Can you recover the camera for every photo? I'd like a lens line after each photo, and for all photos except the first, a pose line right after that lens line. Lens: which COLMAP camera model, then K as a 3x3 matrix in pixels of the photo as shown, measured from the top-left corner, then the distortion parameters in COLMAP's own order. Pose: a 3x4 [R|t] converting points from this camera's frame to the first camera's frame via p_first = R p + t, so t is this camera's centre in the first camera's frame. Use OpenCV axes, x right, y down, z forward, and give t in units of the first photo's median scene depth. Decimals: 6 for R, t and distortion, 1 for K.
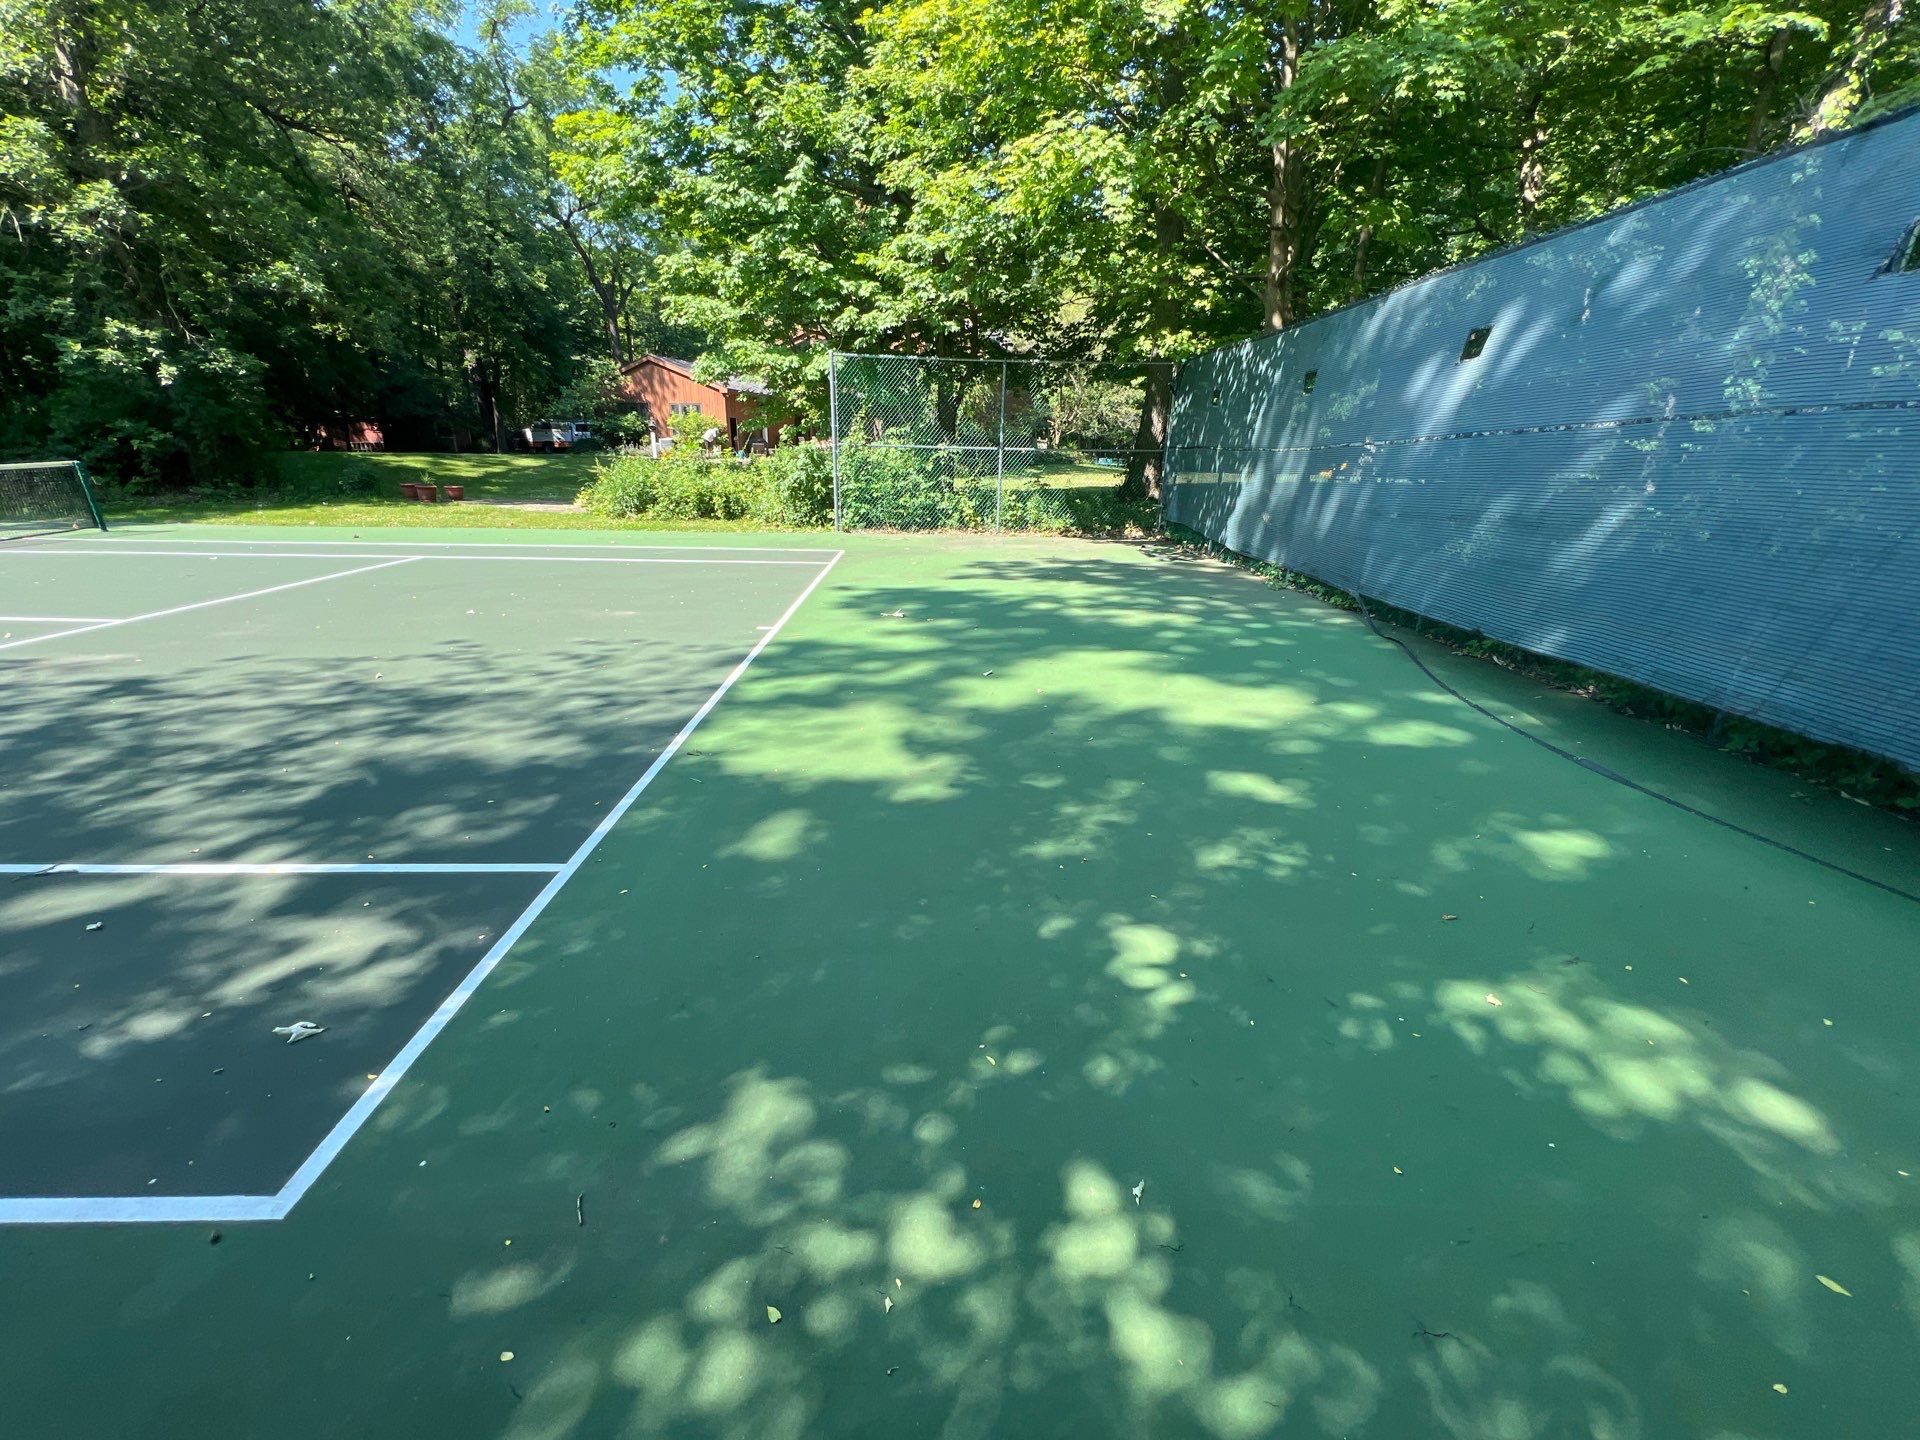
lens RADIAL K [[771.2, 0, 959.6], [0, 771.2, 719.8], [0, 0, 1]] dist [-0.000961, 0.000239]
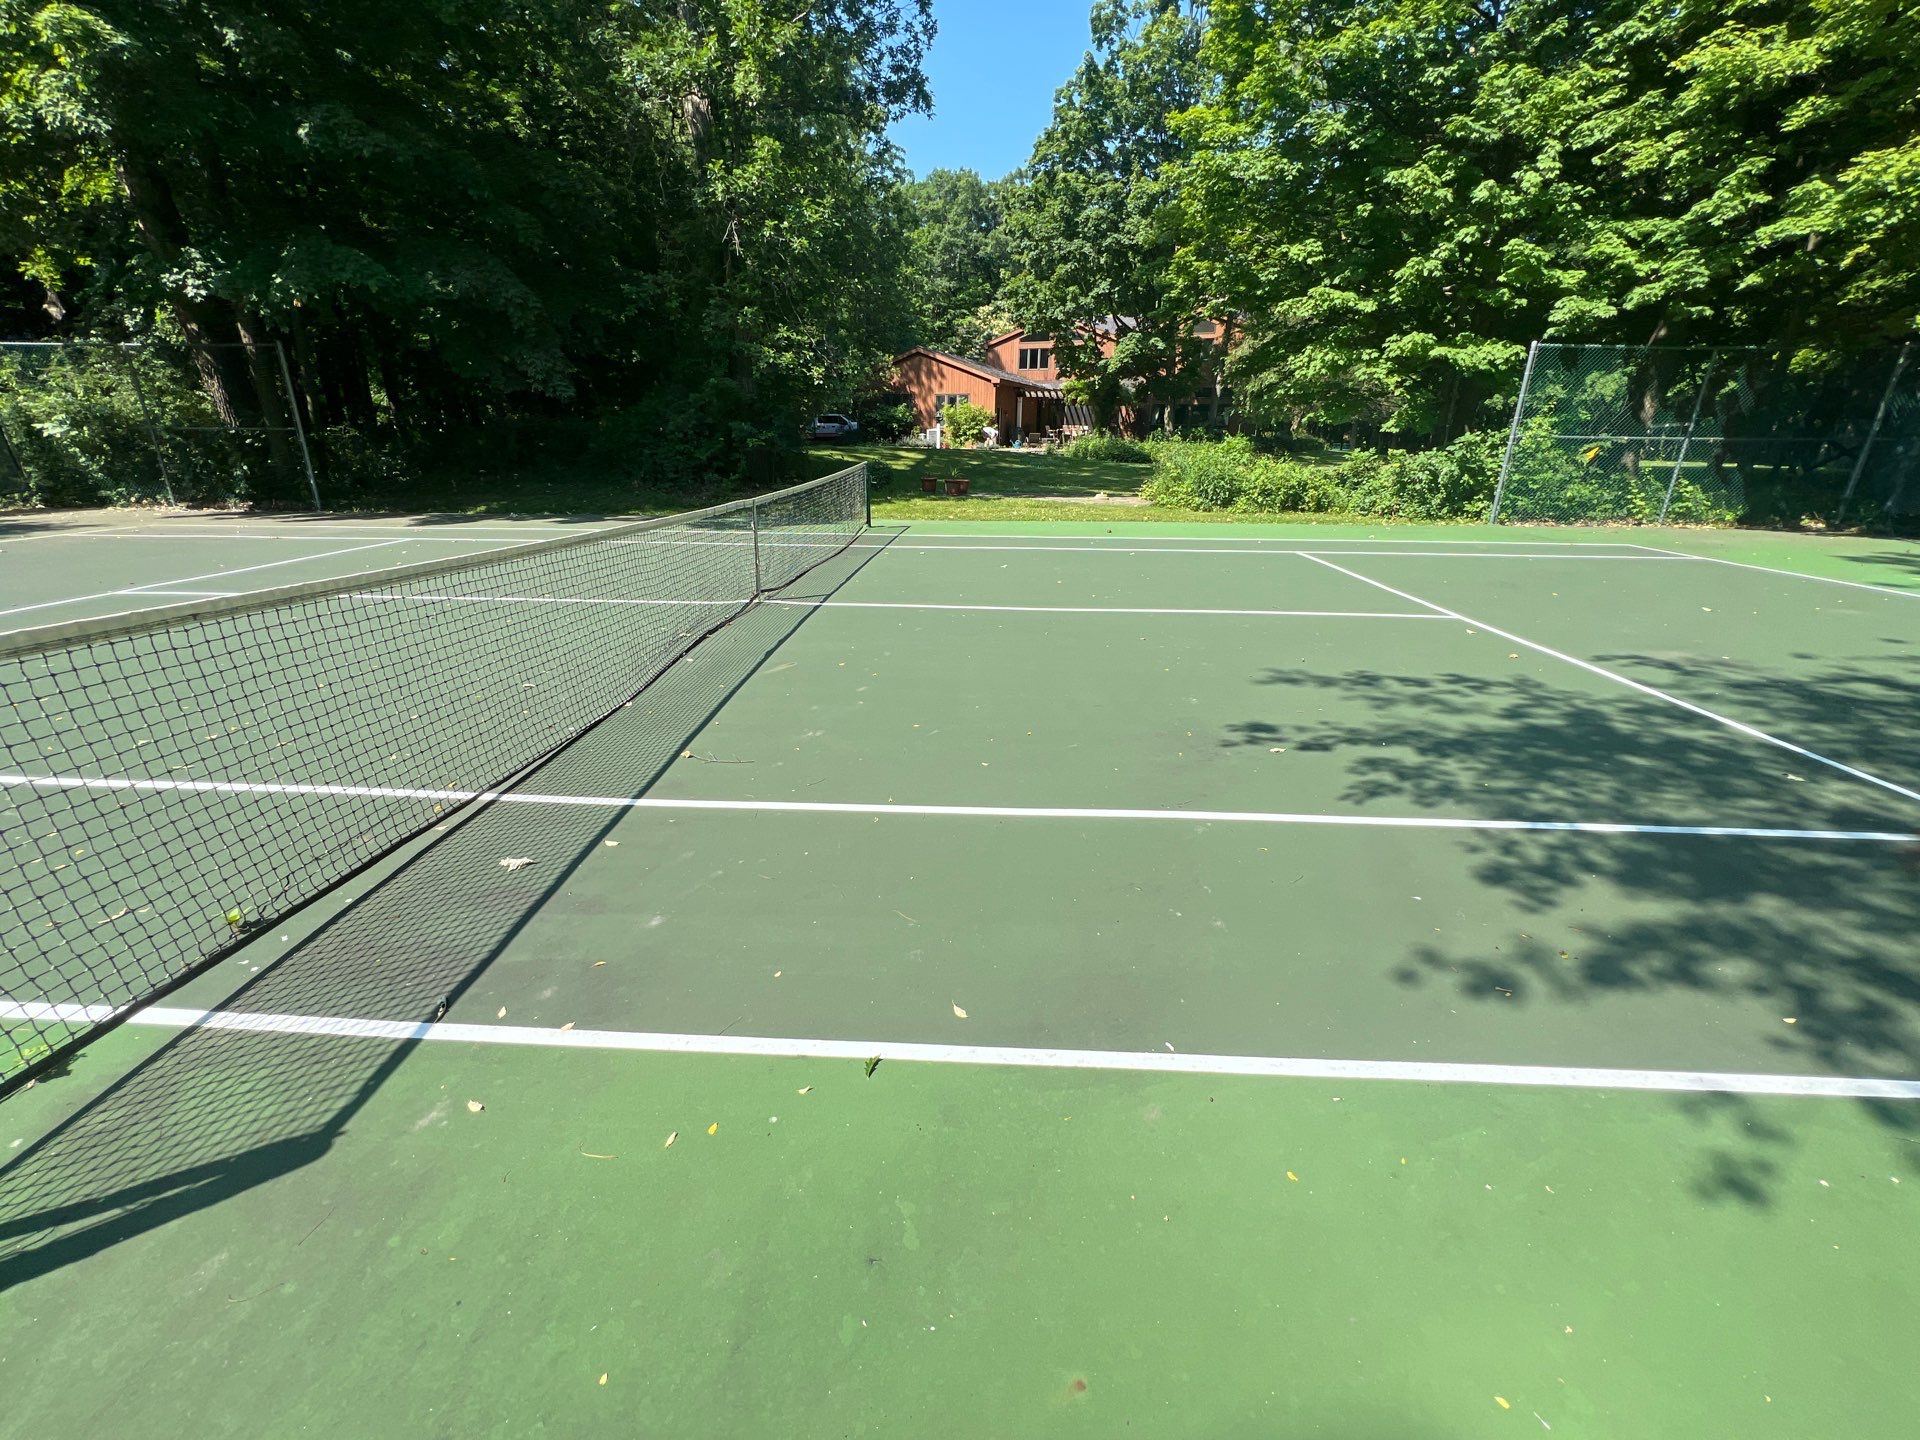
lens RADIAL K [[771.2, 0, 959.5], [0, 771.2, 713.3], [0, 0, 1]] dist [-0.000961, 0.000239]
pose [[0.996177, 0.016717, -0.085748, -0.257987], [-0.015929, 0.999824, 0.009862, -0.000134], [0.085898, -0.008458, 0.996268, -0.015137]]
